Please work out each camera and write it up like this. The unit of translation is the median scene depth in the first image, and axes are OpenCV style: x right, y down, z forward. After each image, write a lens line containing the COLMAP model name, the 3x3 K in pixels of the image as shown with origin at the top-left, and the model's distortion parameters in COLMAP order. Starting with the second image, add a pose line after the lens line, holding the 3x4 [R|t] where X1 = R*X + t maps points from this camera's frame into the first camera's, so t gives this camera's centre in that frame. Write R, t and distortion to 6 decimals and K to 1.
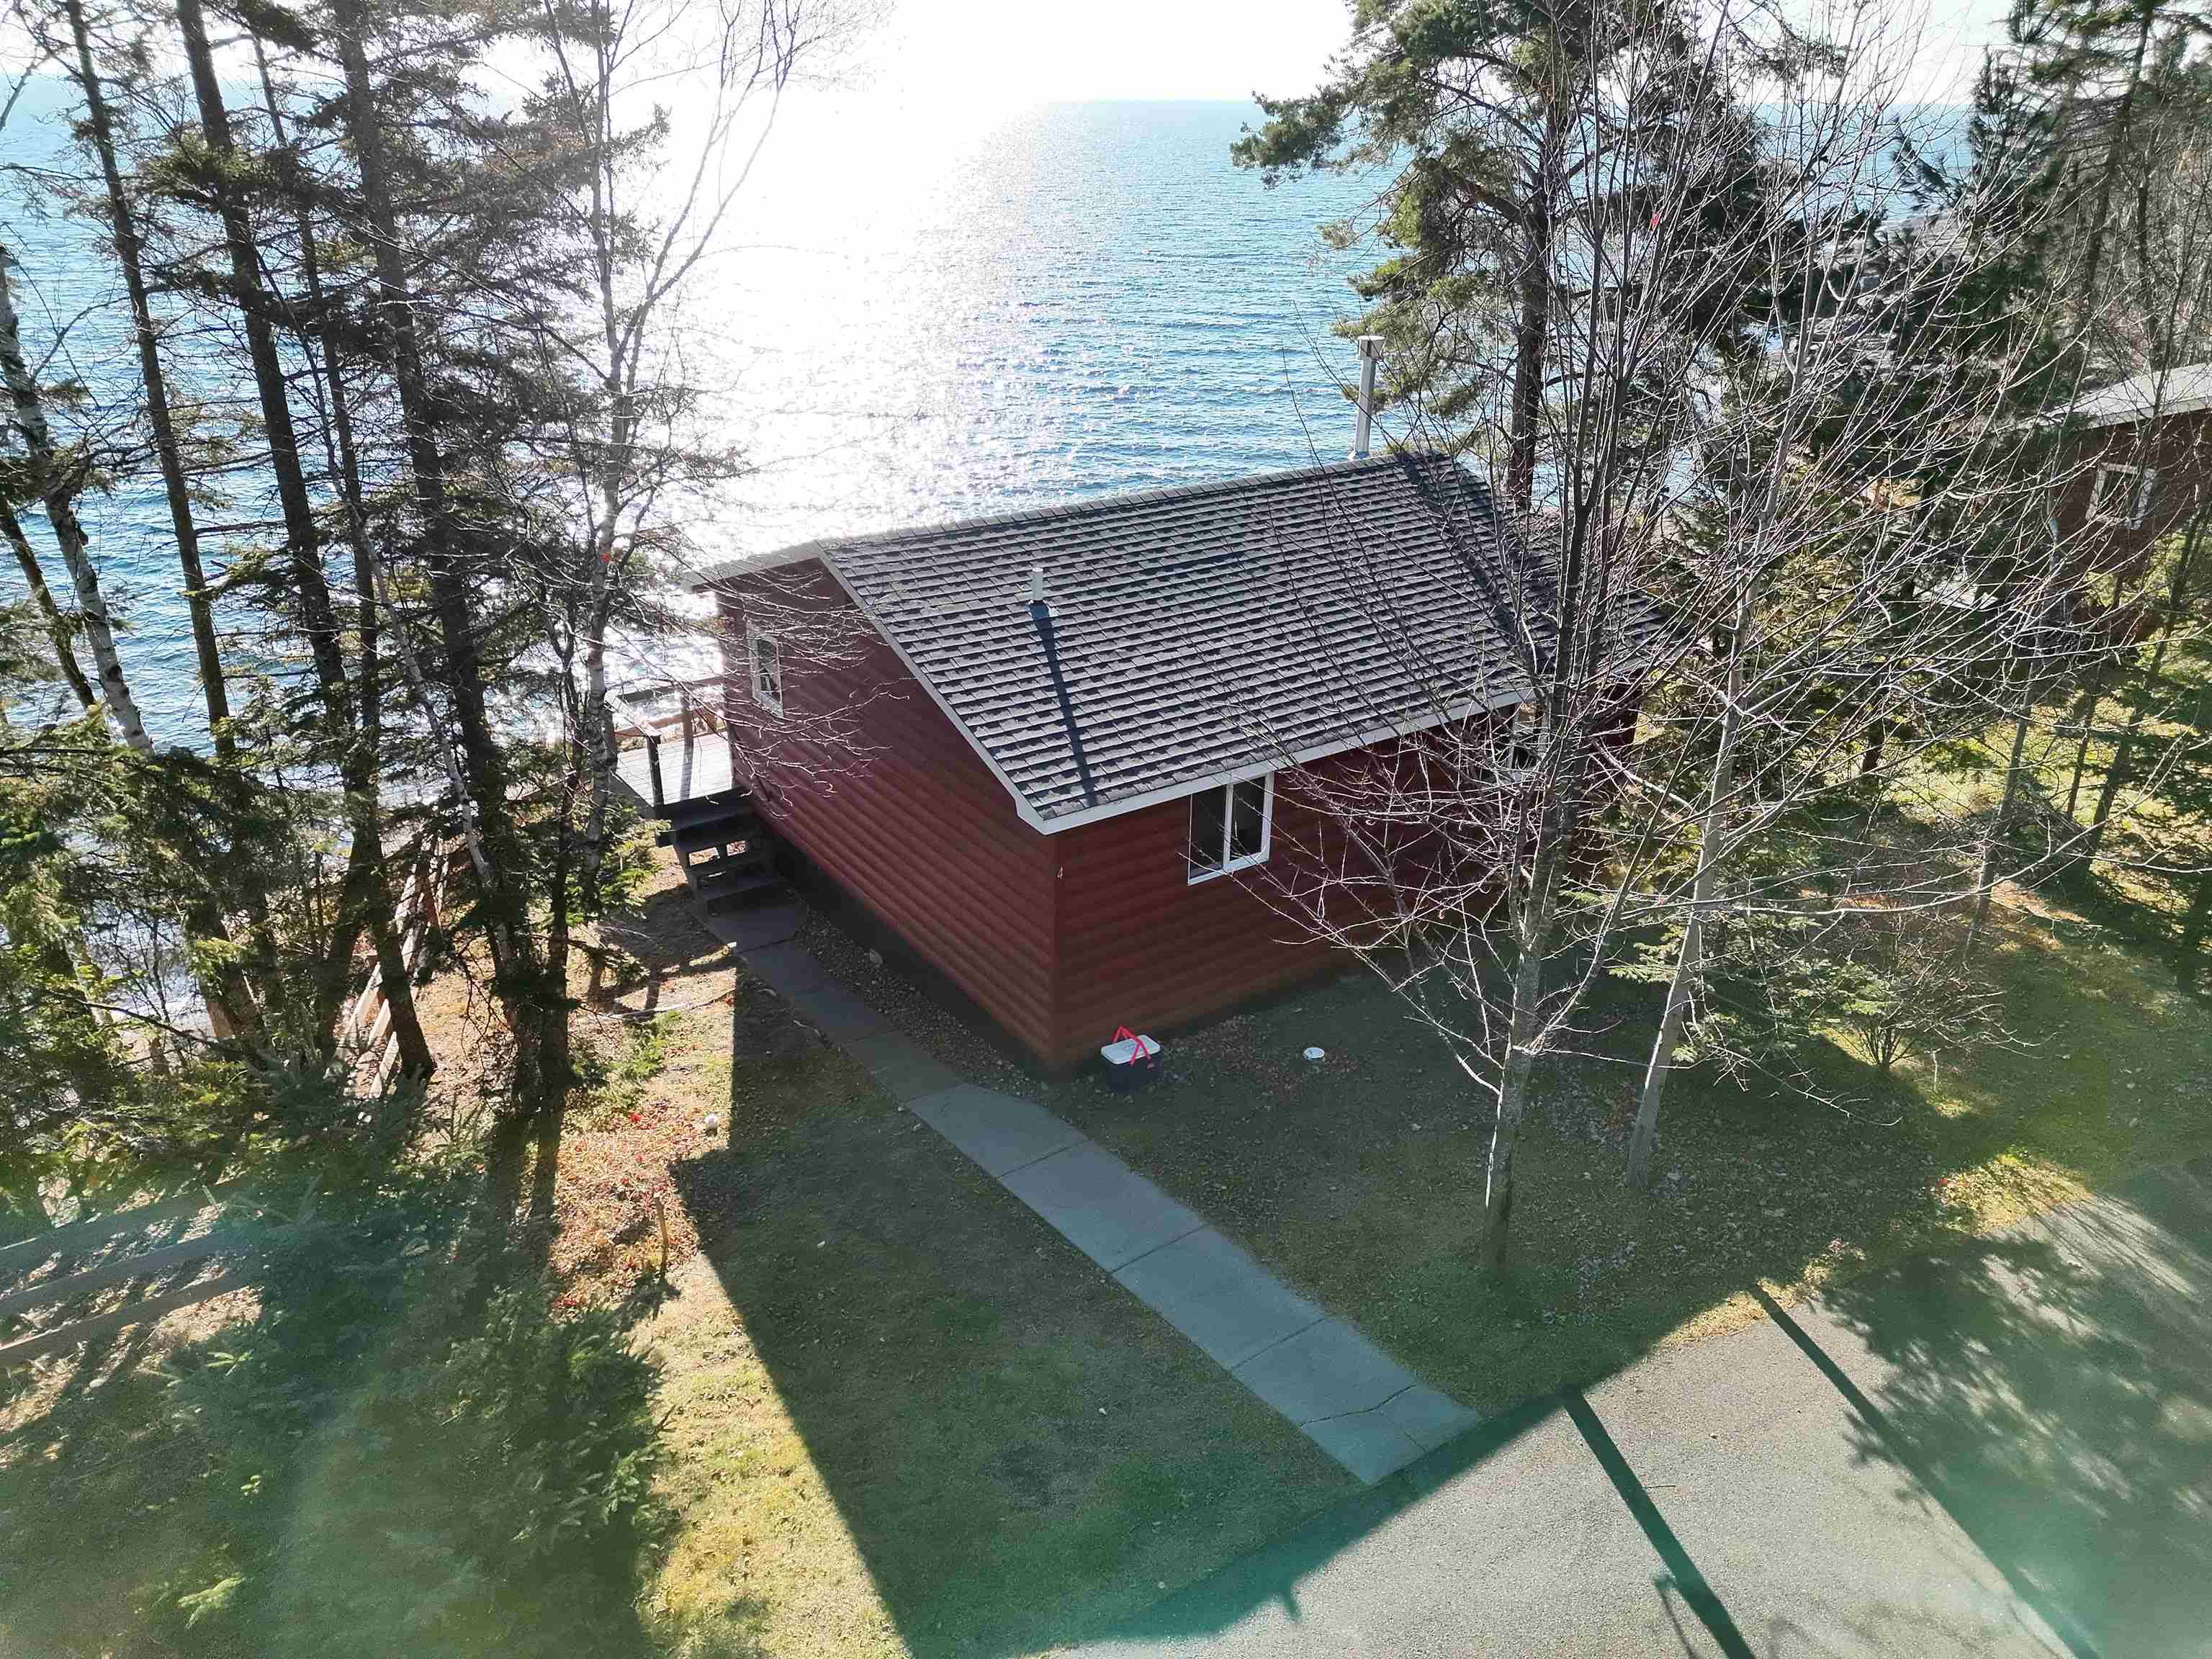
lens RADIAL K [[1542.8, 0, 1099.7], [0, 1542.8, 827.0], [0, 0, 1]] dist [0.030551, -0.020331]
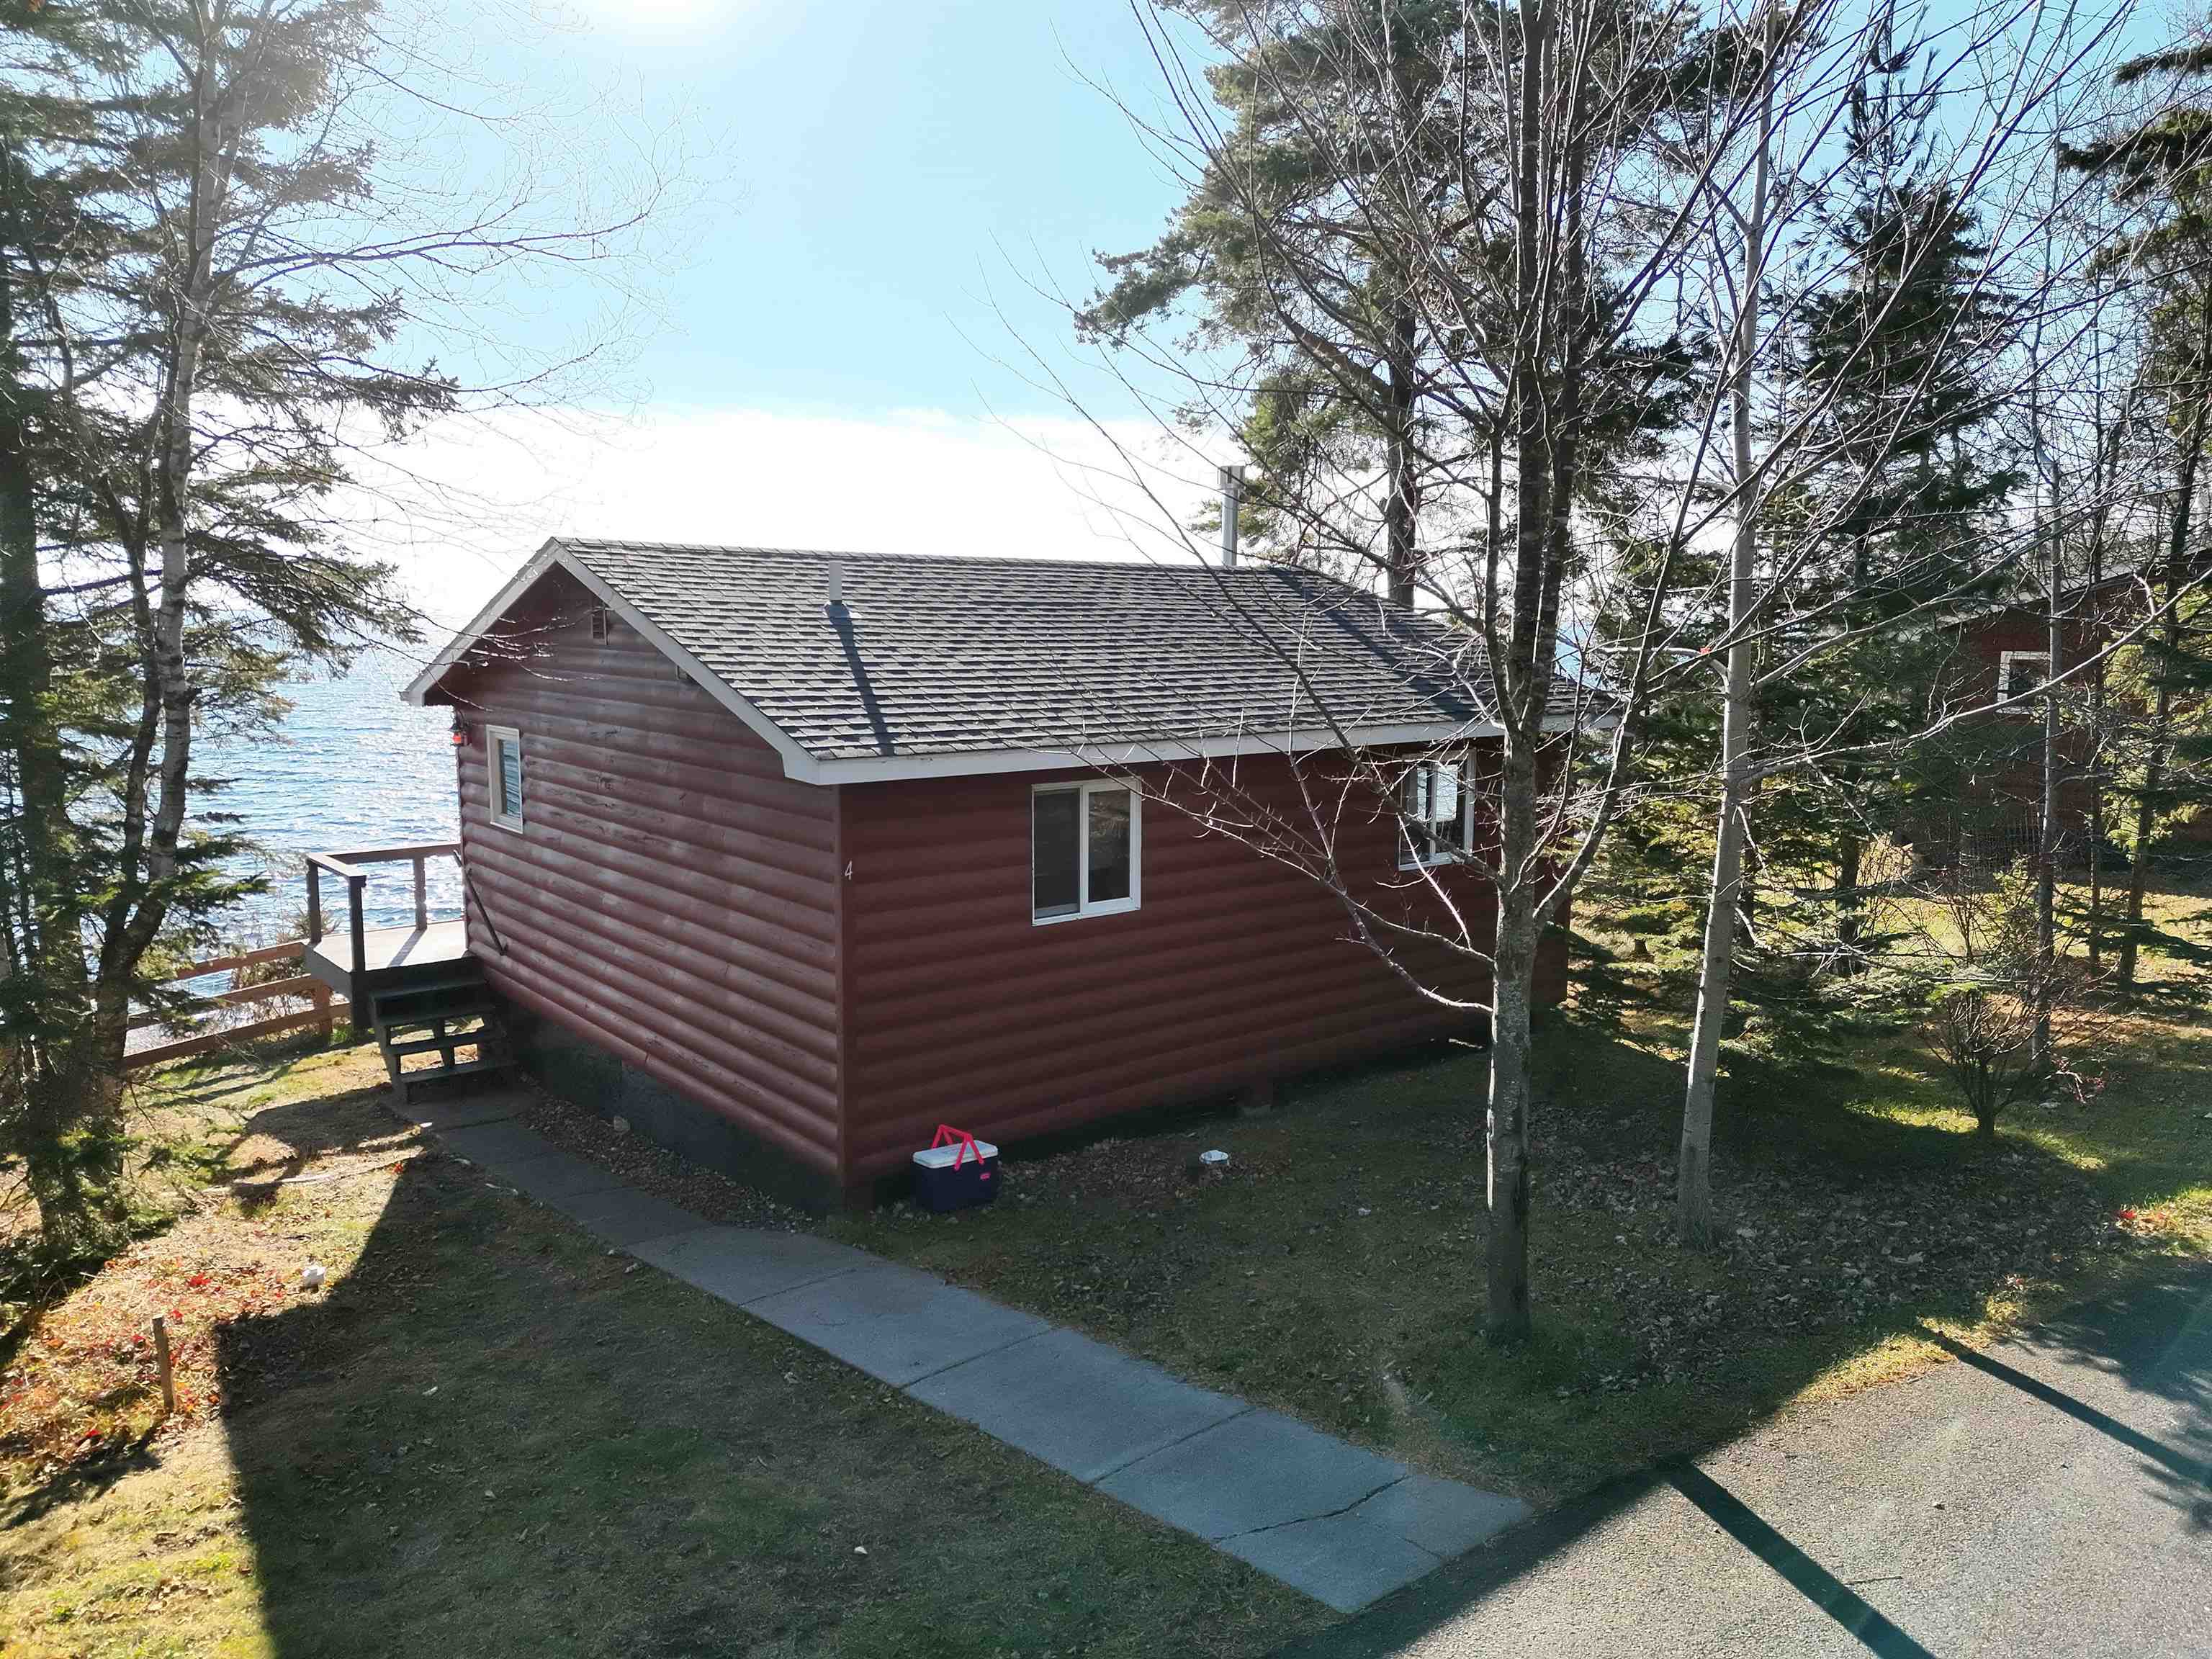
lens RADIAL K [[1542.8, 0, 1114.5], [0, 1542.8, 826.1], [0, 0, 1]] dist [0.030551, -0.020331]
pose [[0.996407, -0.016321, 0.083106, 0.040385], [0.041062, 0.951307, -0.305499, 0.245290], [-0.074073, 0.307814, 0.948559, 0.313752]]
